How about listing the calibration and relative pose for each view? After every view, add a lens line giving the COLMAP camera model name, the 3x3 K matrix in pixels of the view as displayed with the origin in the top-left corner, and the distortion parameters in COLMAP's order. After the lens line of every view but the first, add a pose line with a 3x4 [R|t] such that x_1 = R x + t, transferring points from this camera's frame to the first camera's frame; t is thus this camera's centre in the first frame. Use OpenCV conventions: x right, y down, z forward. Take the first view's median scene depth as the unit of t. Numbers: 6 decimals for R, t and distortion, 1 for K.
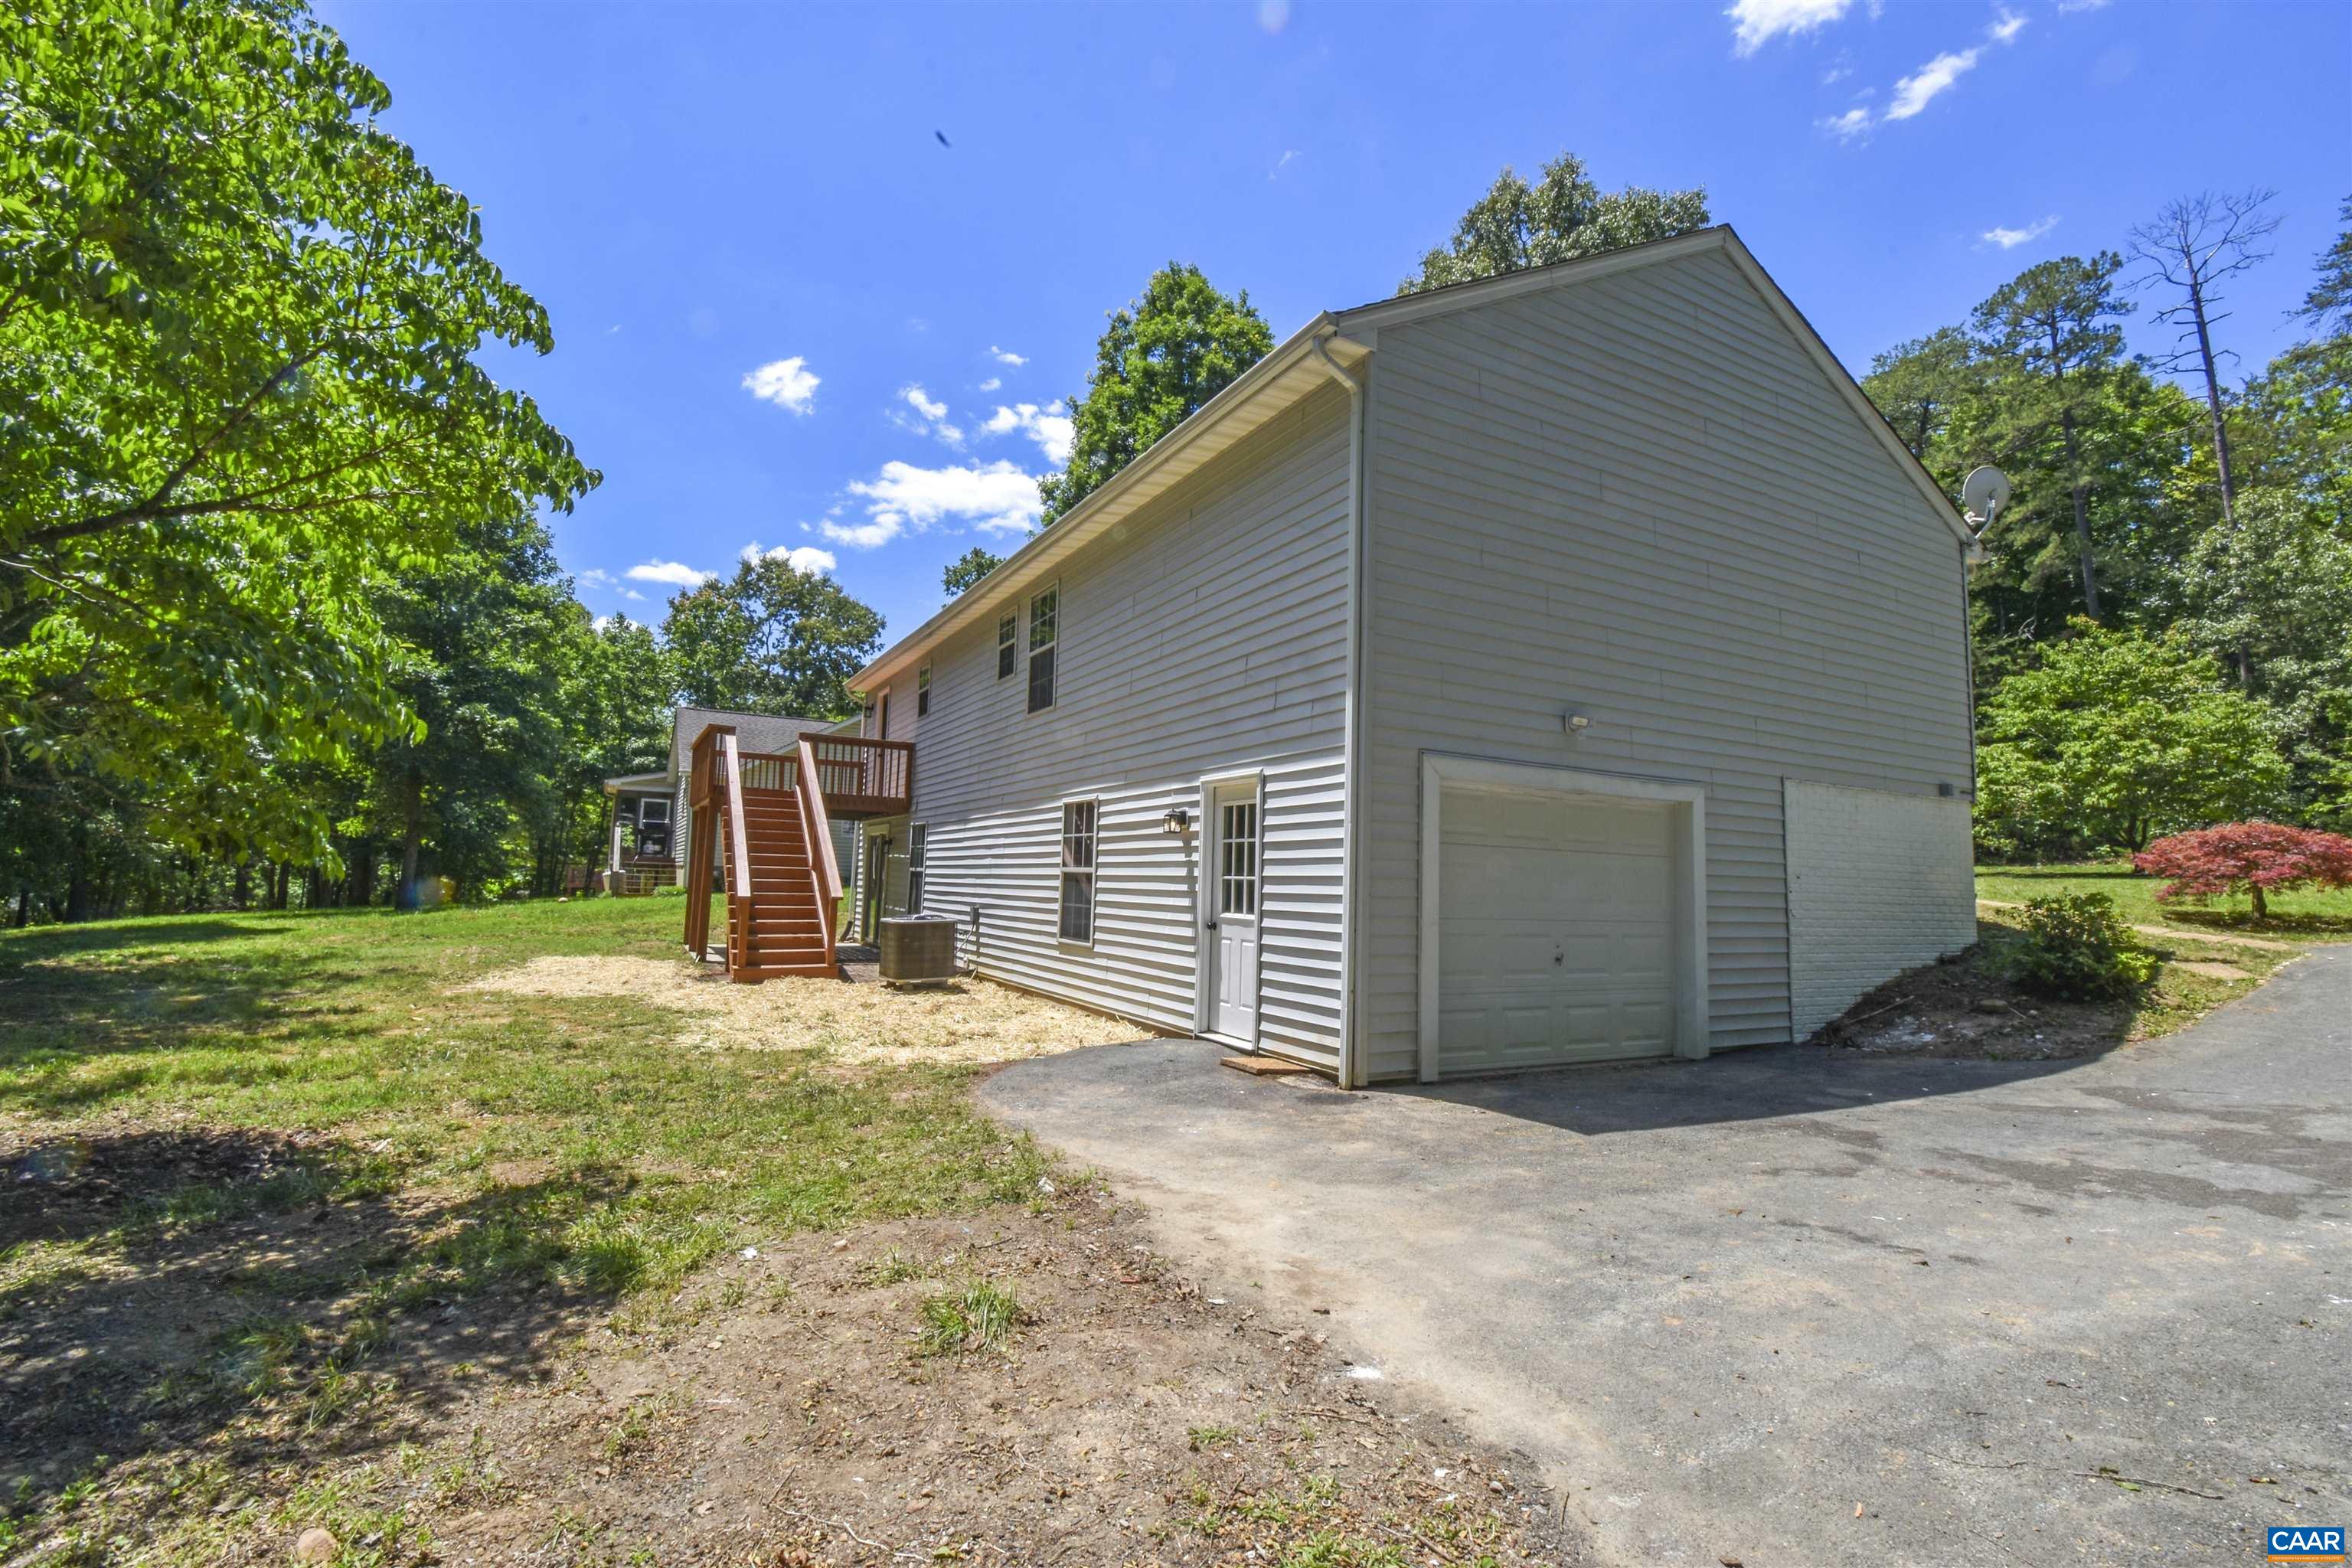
lens RADIAL K [[1037.0, 0, 1176.0], [0, 1037.0, 784.0], [0, 0, 1]] dist [0.002743, -0.017337]
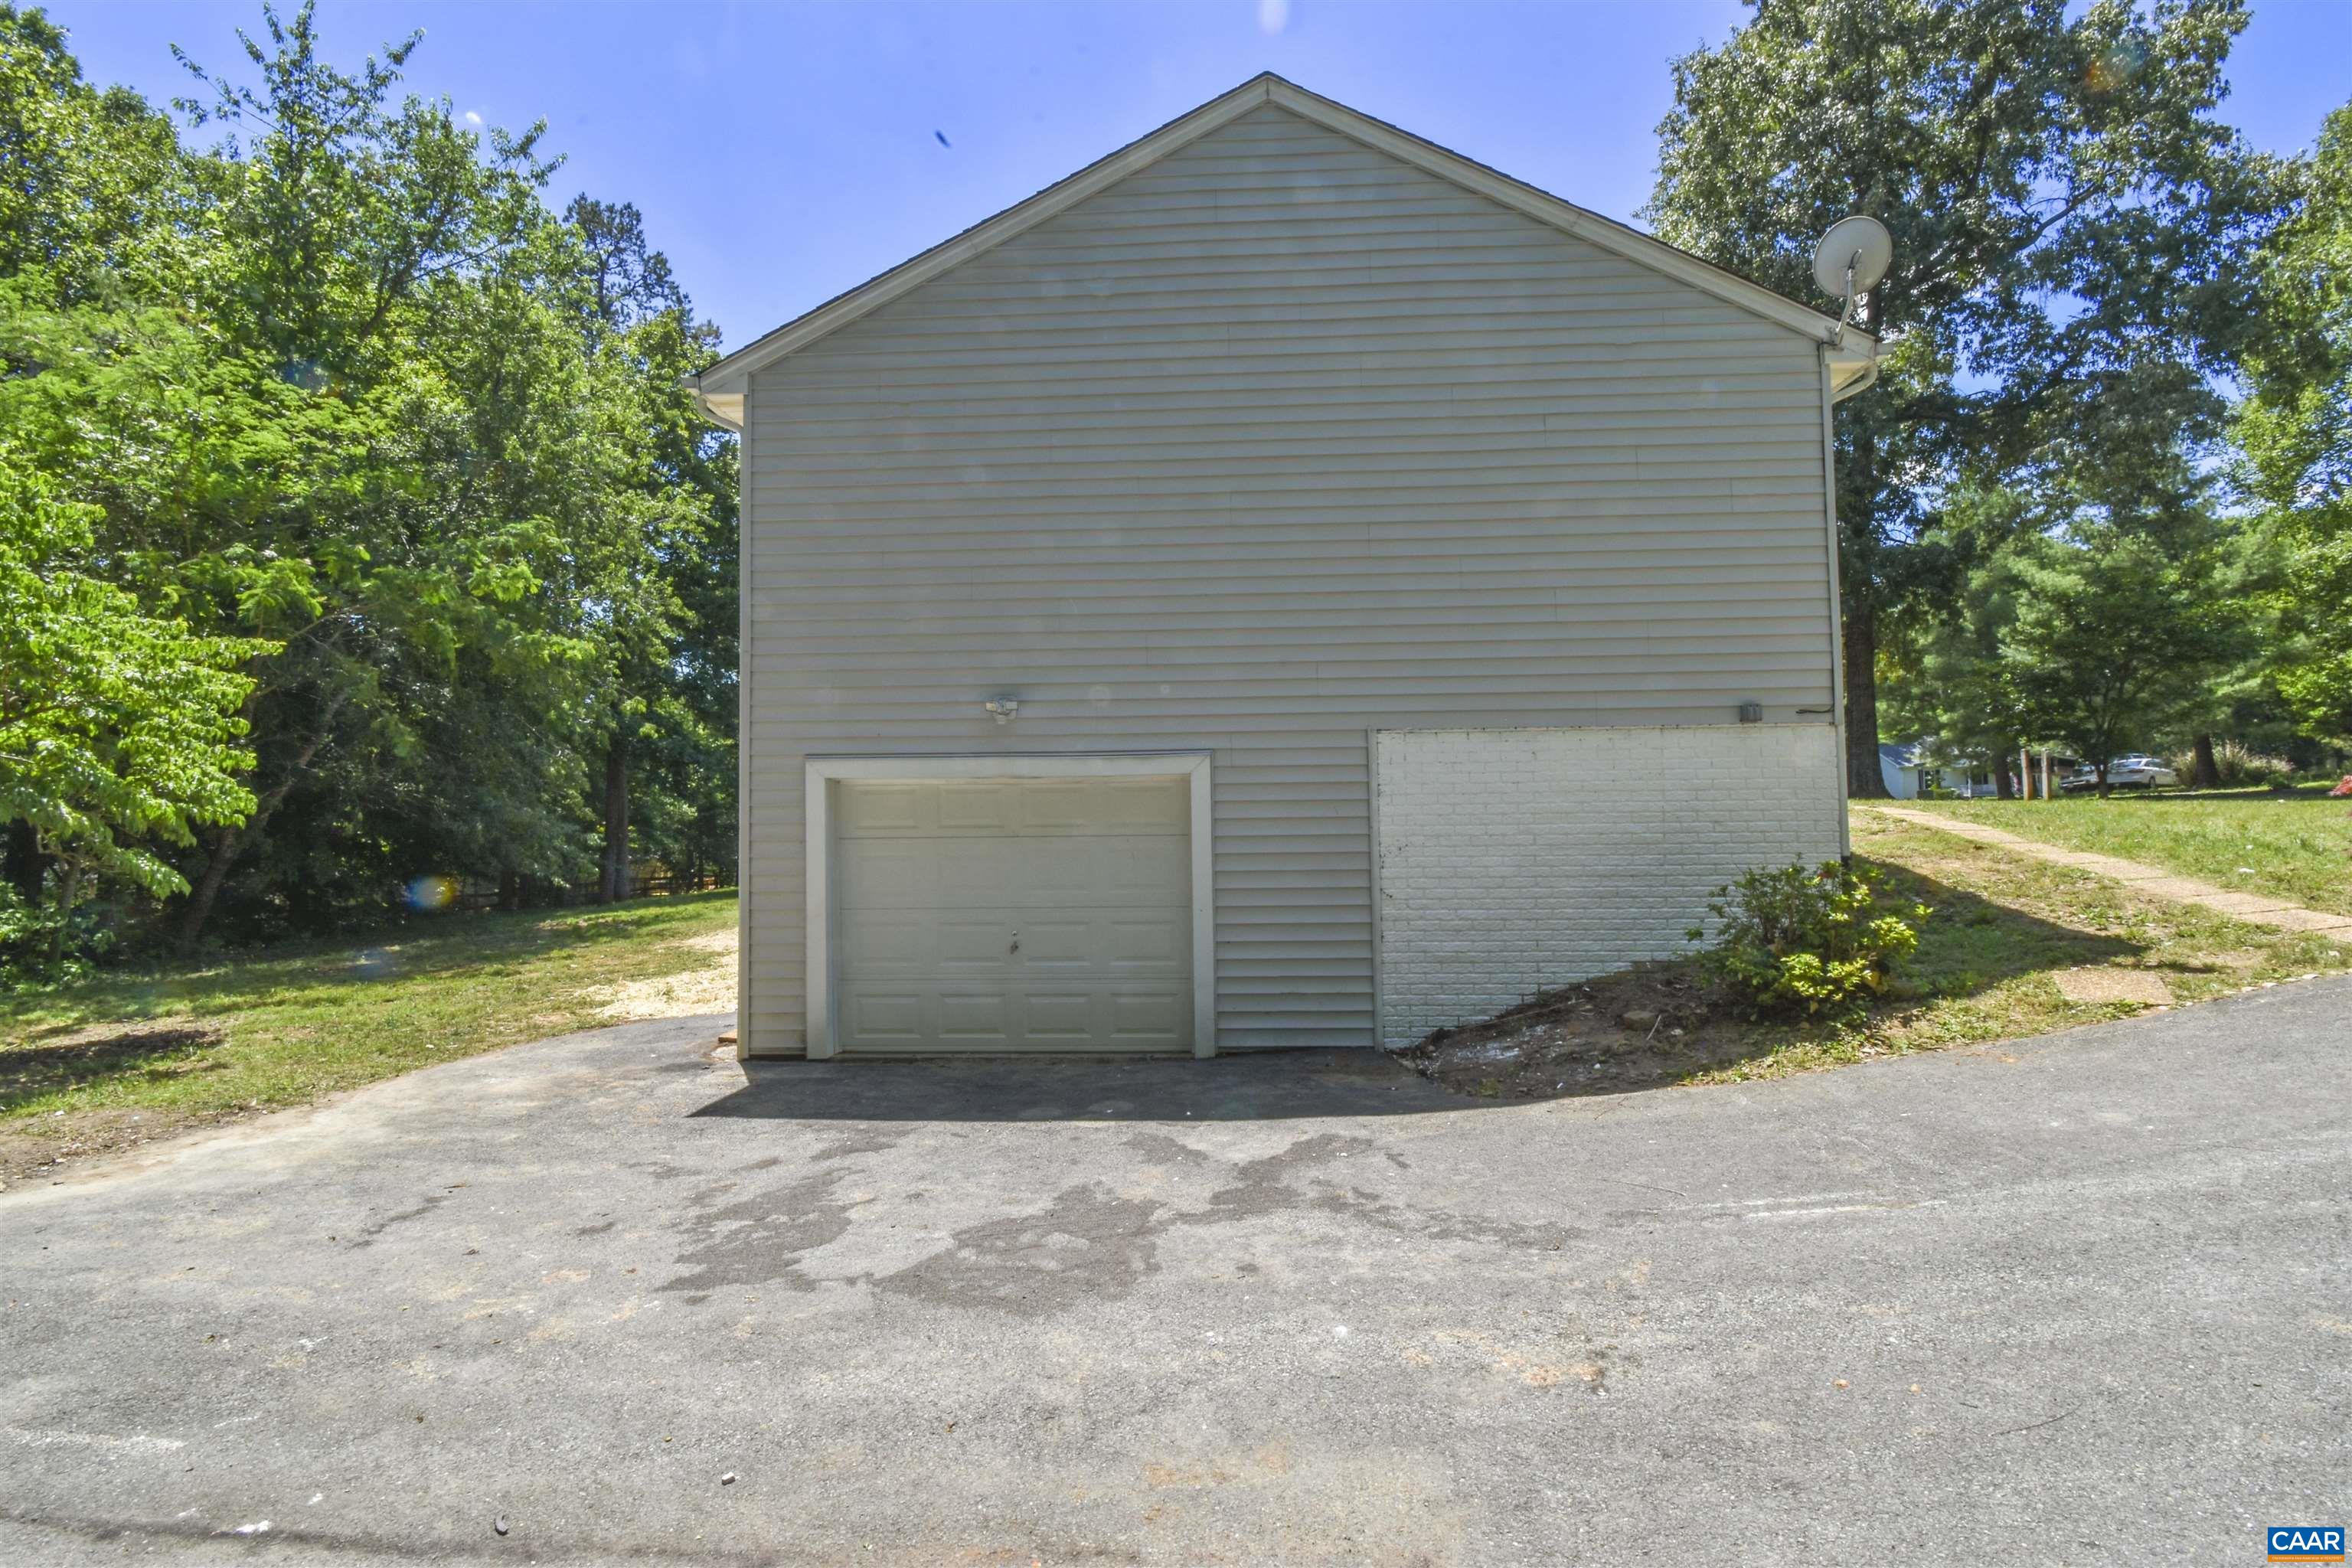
lens RADIAL K [[1037.0, 0, 1176.0], [0, 1037.0, 784.0], [0, 0, 1]] dist [0.002743, -0.017337]
pose [[0.856902, -0.060436, -0.511924, 0.878745], [0.087494, 0.995746, 0.028901, -0.001226], [0.507999, -0.069556, 0.858545, 0.207735]]
